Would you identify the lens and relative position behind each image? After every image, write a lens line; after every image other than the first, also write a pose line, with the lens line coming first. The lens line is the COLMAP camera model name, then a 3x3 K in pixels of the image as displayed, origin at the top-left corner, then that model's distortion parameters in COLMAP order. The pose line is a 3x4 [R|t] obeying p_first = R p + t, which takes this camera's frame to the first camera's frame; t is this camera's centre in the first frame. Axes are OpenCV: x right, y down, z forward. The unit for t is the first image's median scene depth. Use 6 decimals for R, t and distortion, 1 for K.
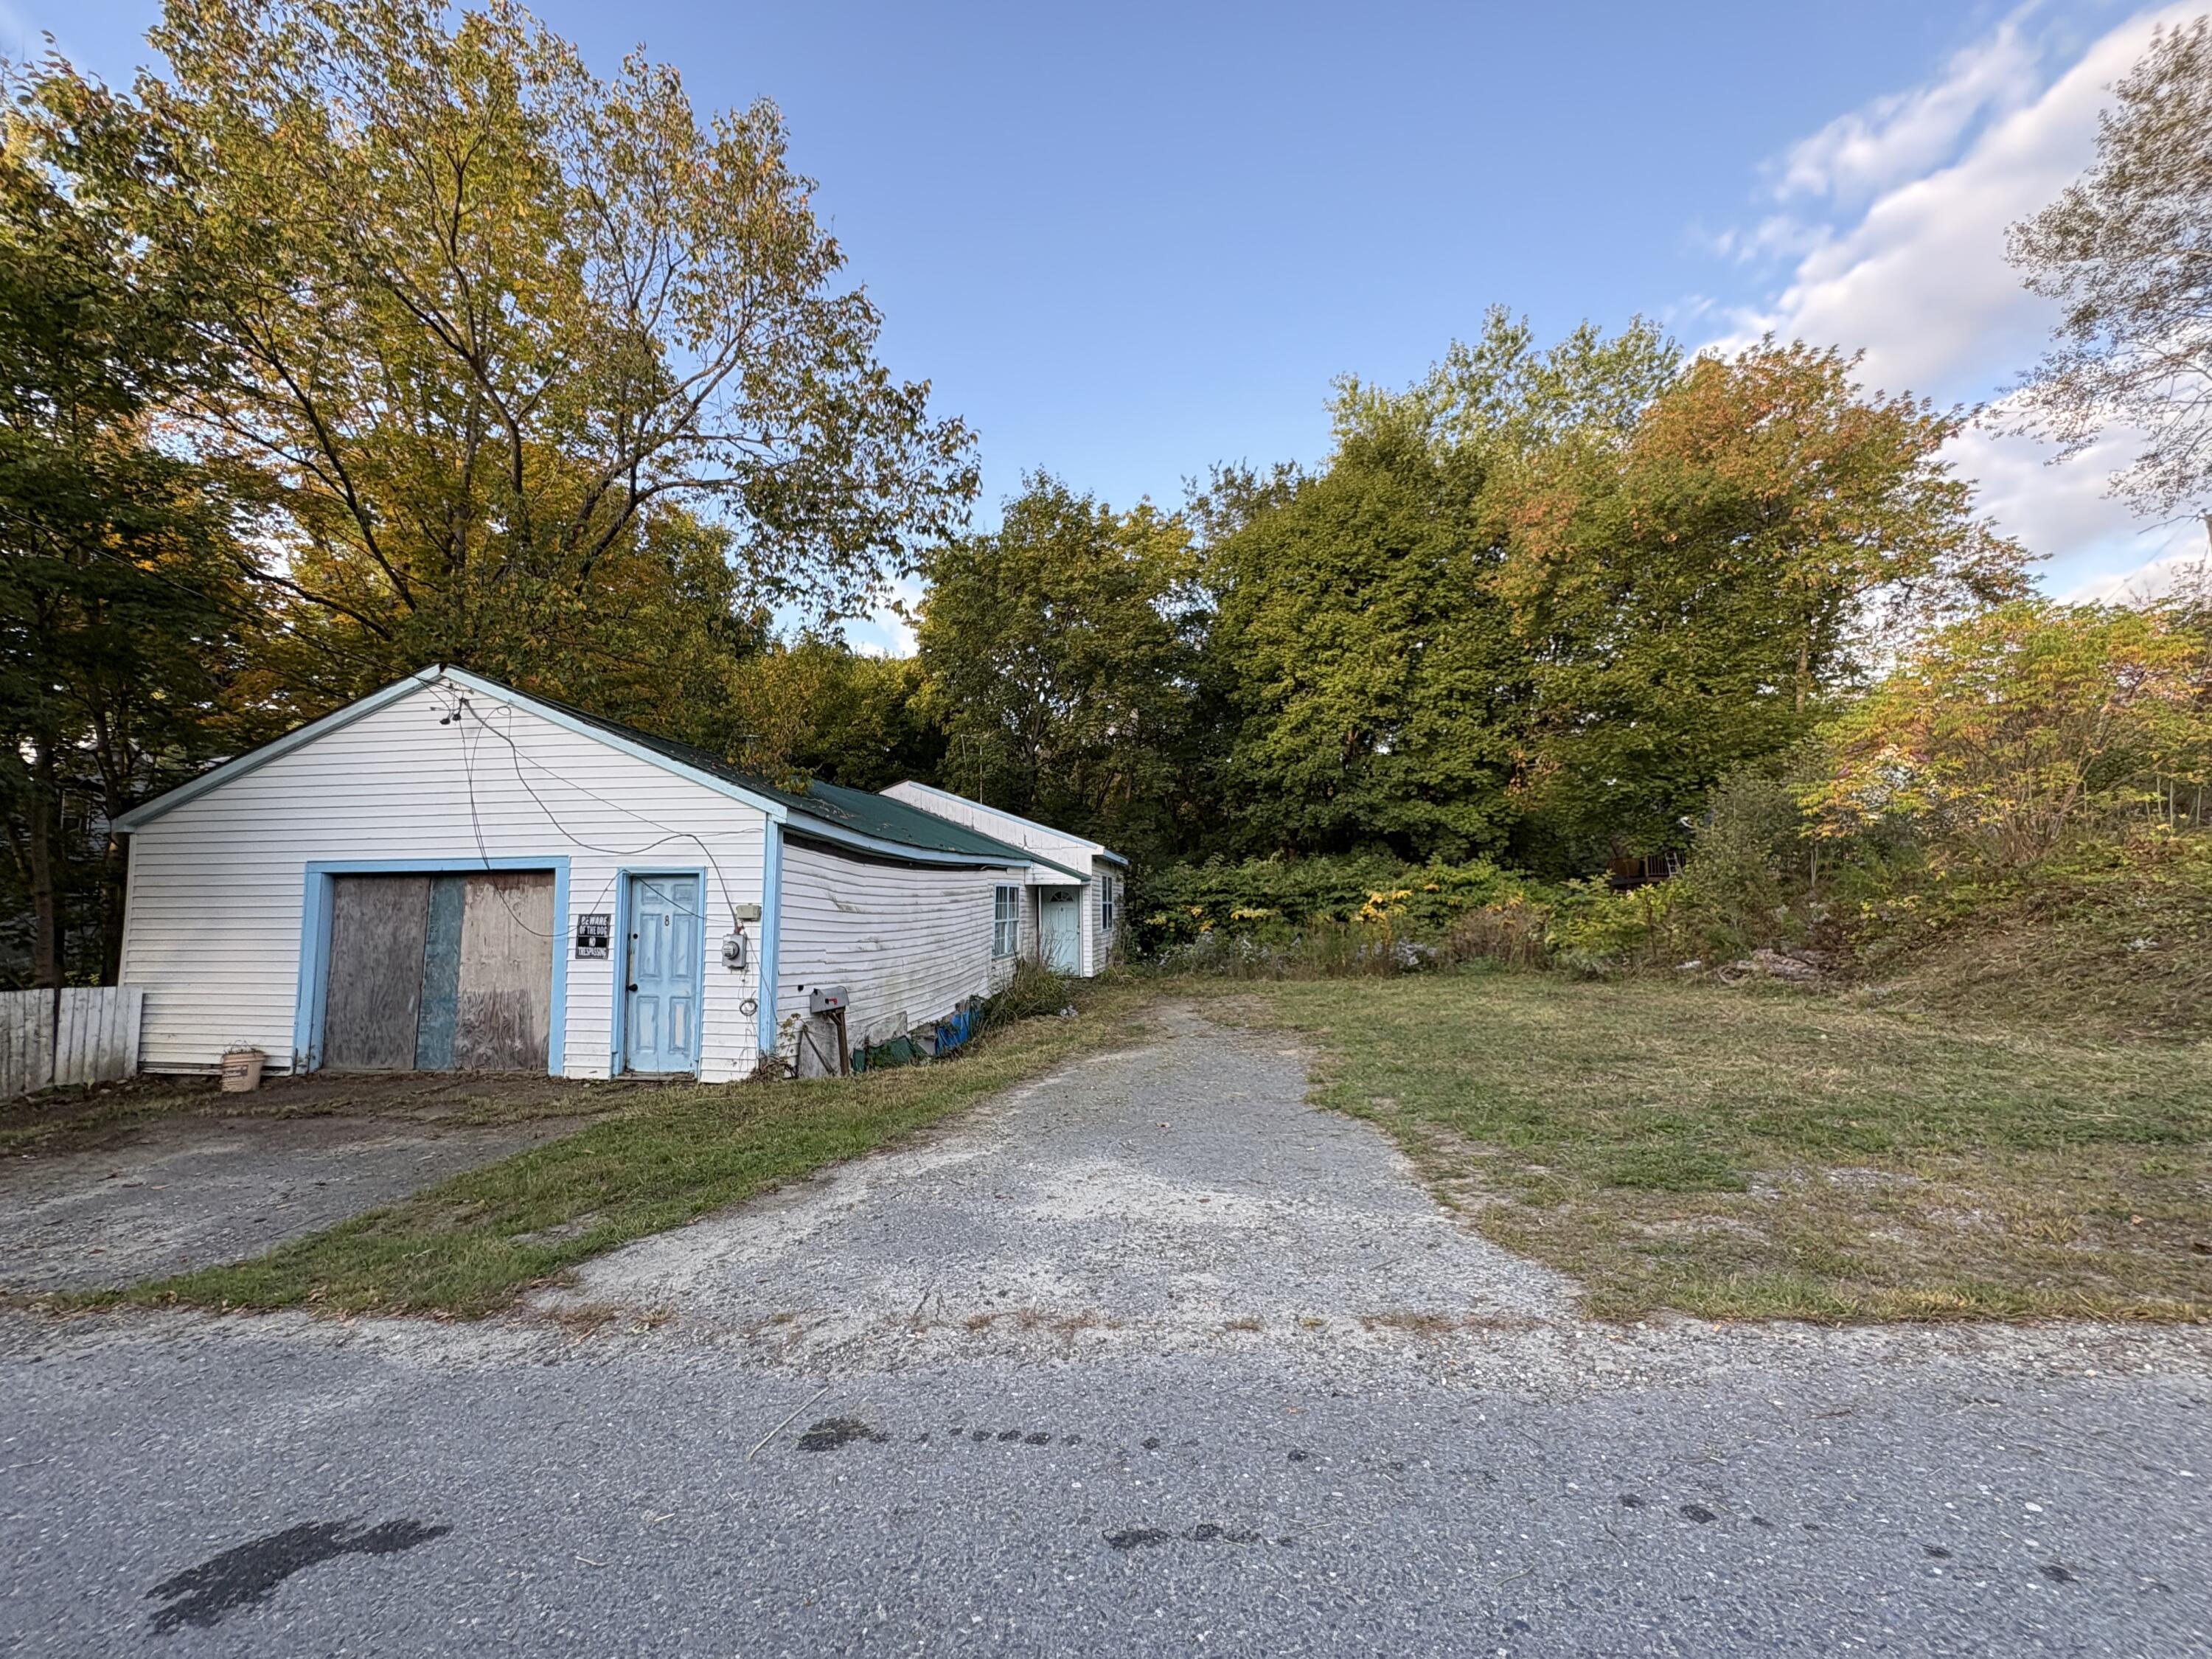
lens RADIAL K [[883.7, 0, 1105.5], [0, 883.7, 831.2], [0, 0, 1]] dist [-0.000156, 0.000357]
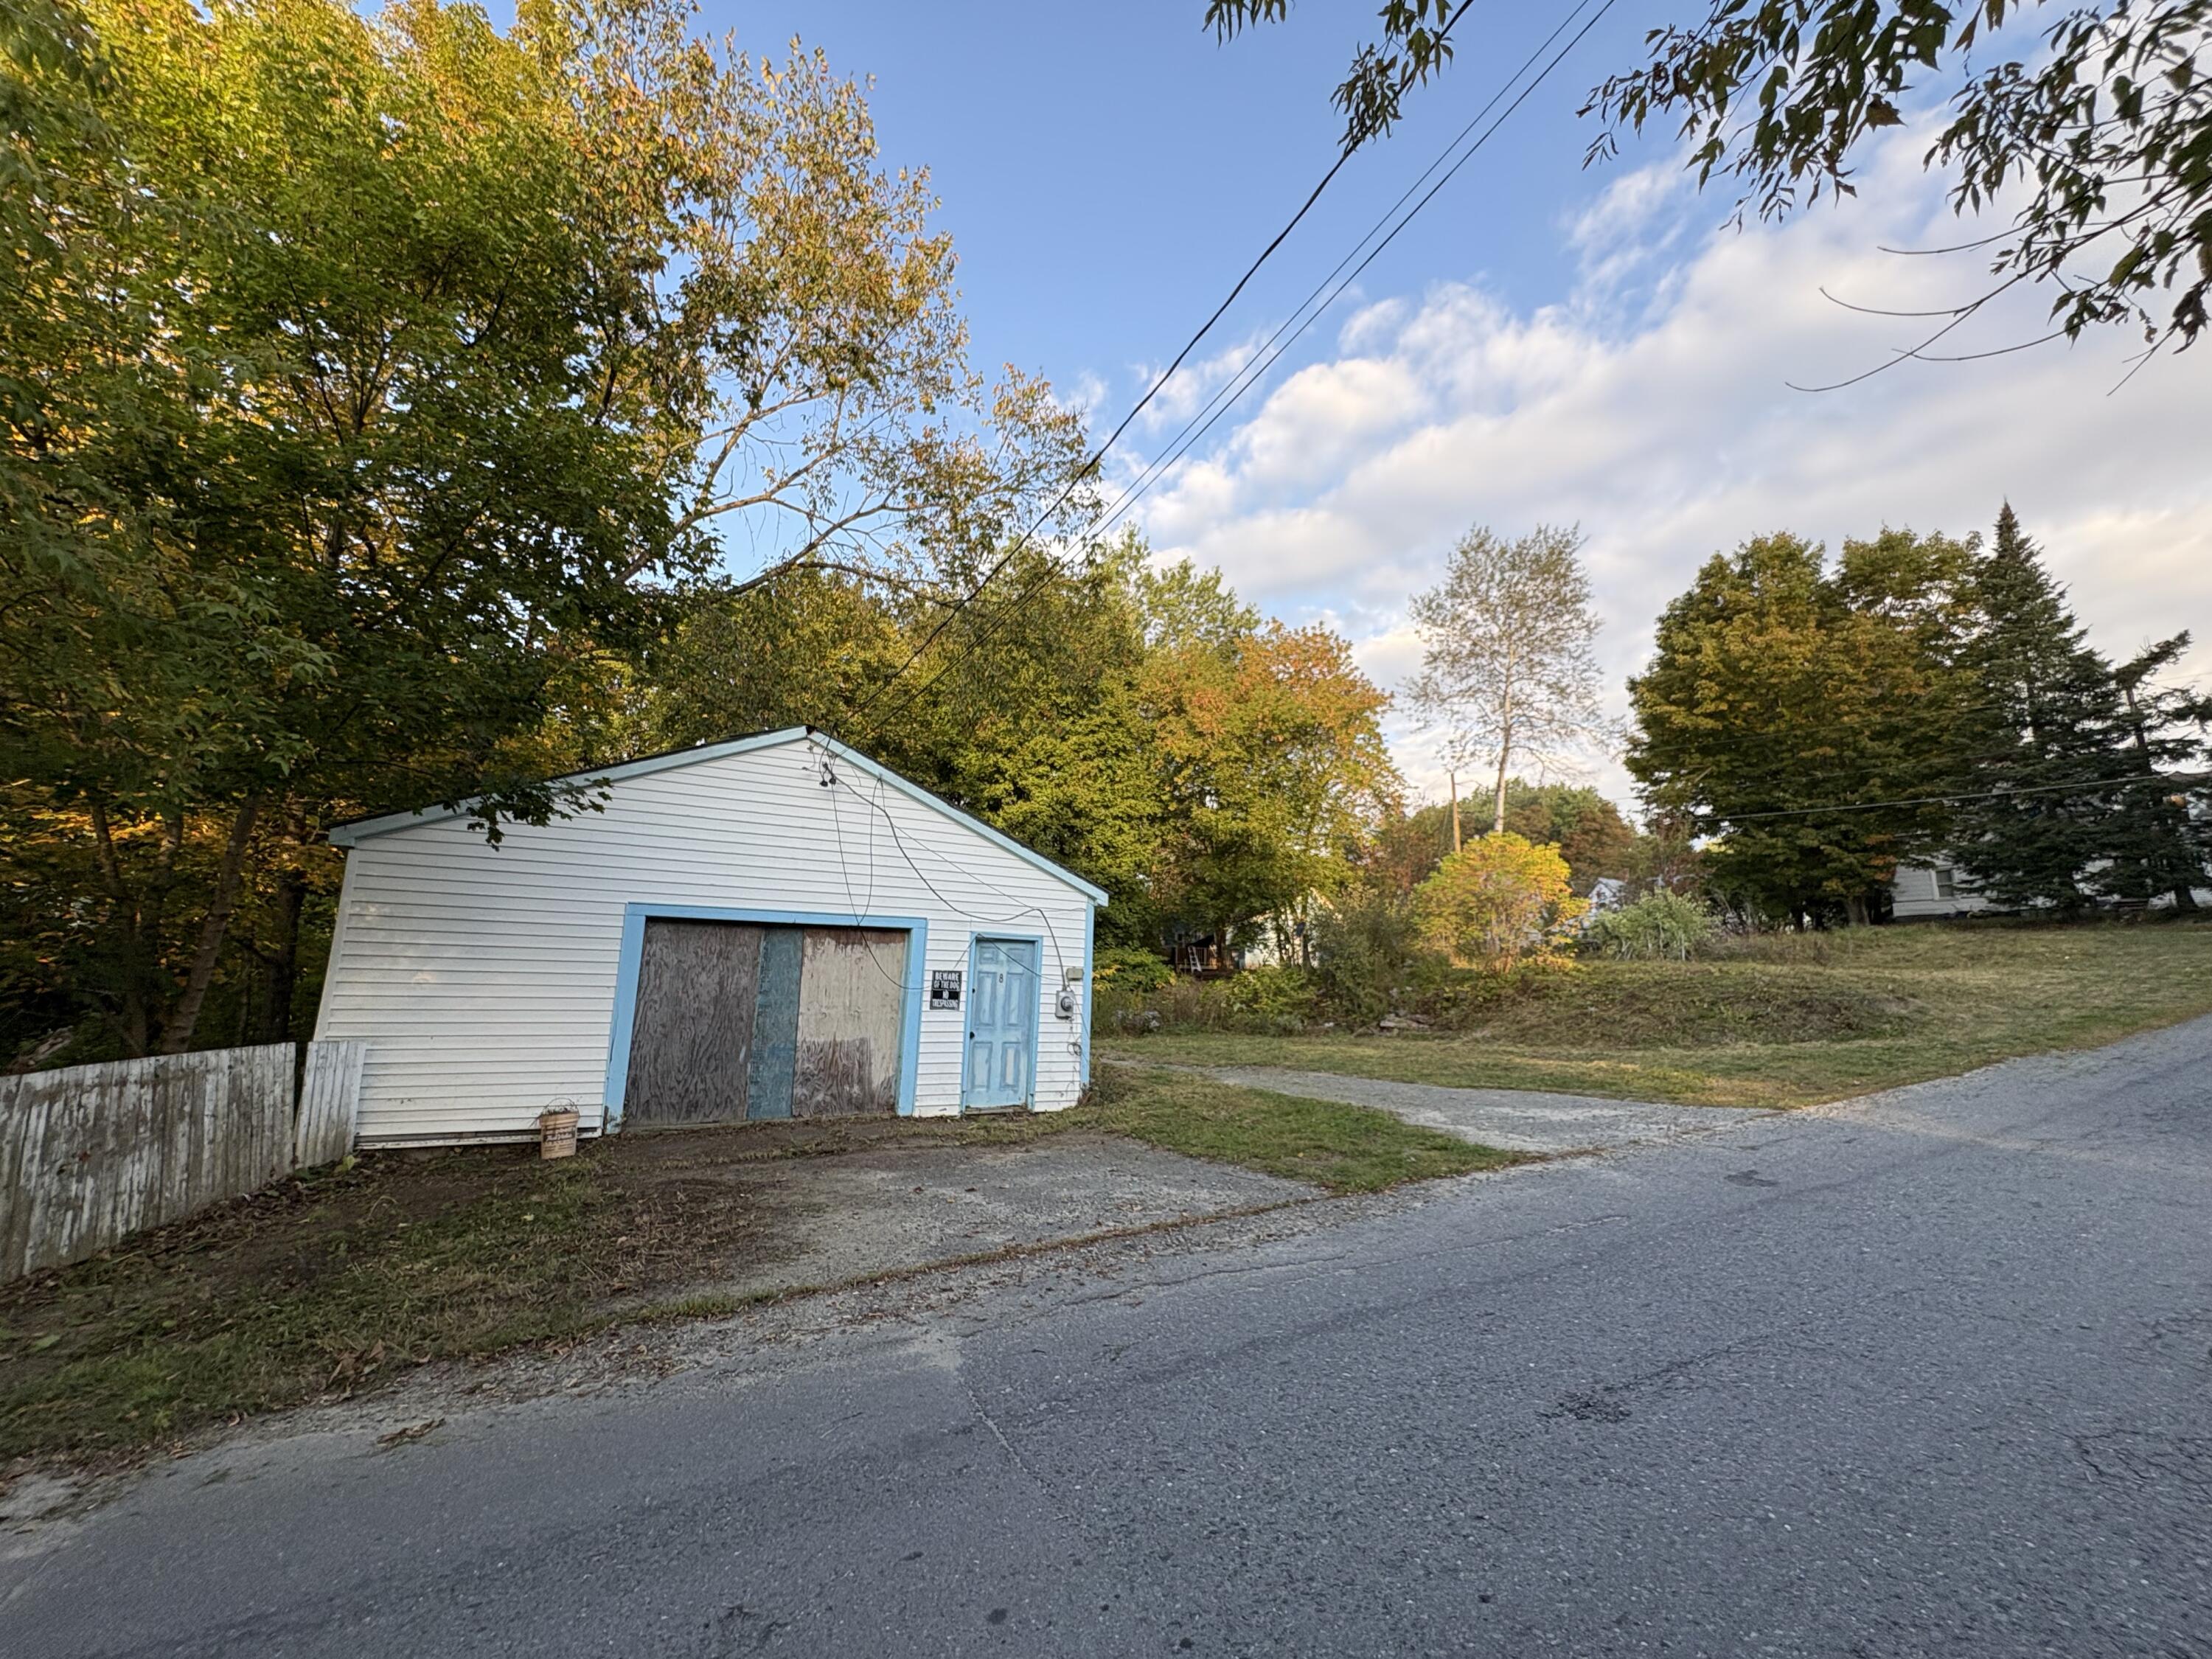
lens RADIAL K [[883.7, 0, 1108.7], [0, 883.7, 828.8], [0, 0, 1]] dist [-0.000156, 0.000357]
pose [[0.798804, 0.129642, 0.587456, -1.099928], [-0.079257, 0.990671, -0.110854, 0.021383], [-0.596347, 0.041990, 0.801627, -0.059406]]
